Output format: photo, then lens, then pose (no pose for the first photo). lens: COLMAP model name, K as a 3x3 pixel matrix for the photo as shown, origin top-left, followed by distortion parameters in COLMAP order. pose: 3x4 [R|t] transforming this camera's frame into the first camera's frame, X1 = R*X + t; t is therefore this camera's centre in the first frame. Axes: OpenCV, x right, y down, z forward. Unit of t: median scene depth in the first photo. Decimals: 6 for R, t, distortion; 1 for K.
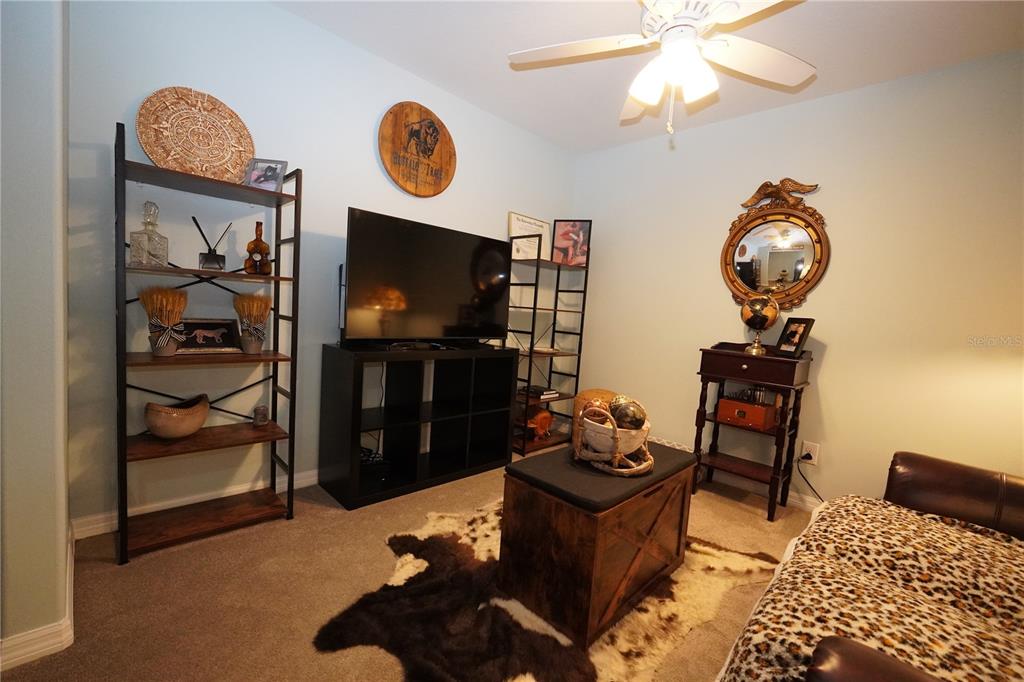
lens RADIAL K [[433.8, 0, 512.0], [0, 433.8, 341.0], [0, 0, 1]] dist [0.000353, 0.000764]
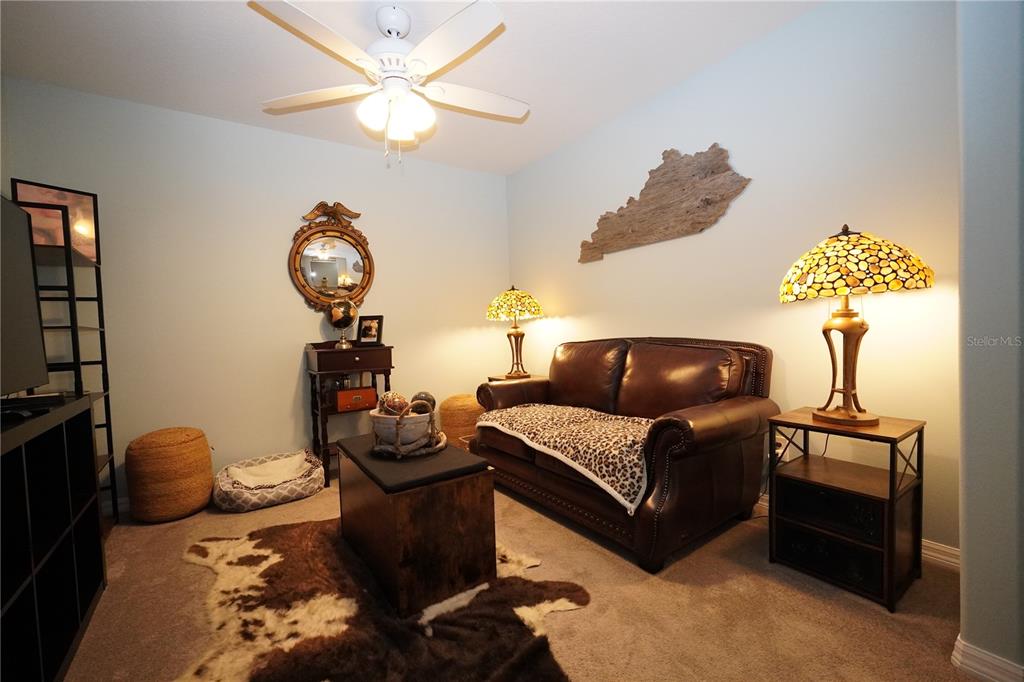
lens RADIAL K [[439.4, 0, 512.0], [0, 439.4, 341.0], [0, 0, 1]] dist [-0.014649, 0.008002]
pose [[0.162780, -0.106988, 0.980845, -0.550198], [0.120448, 0.988823, 0.087868, -0.042531], [-0.979283, 0.103838, 0.173847, 0.362150]]
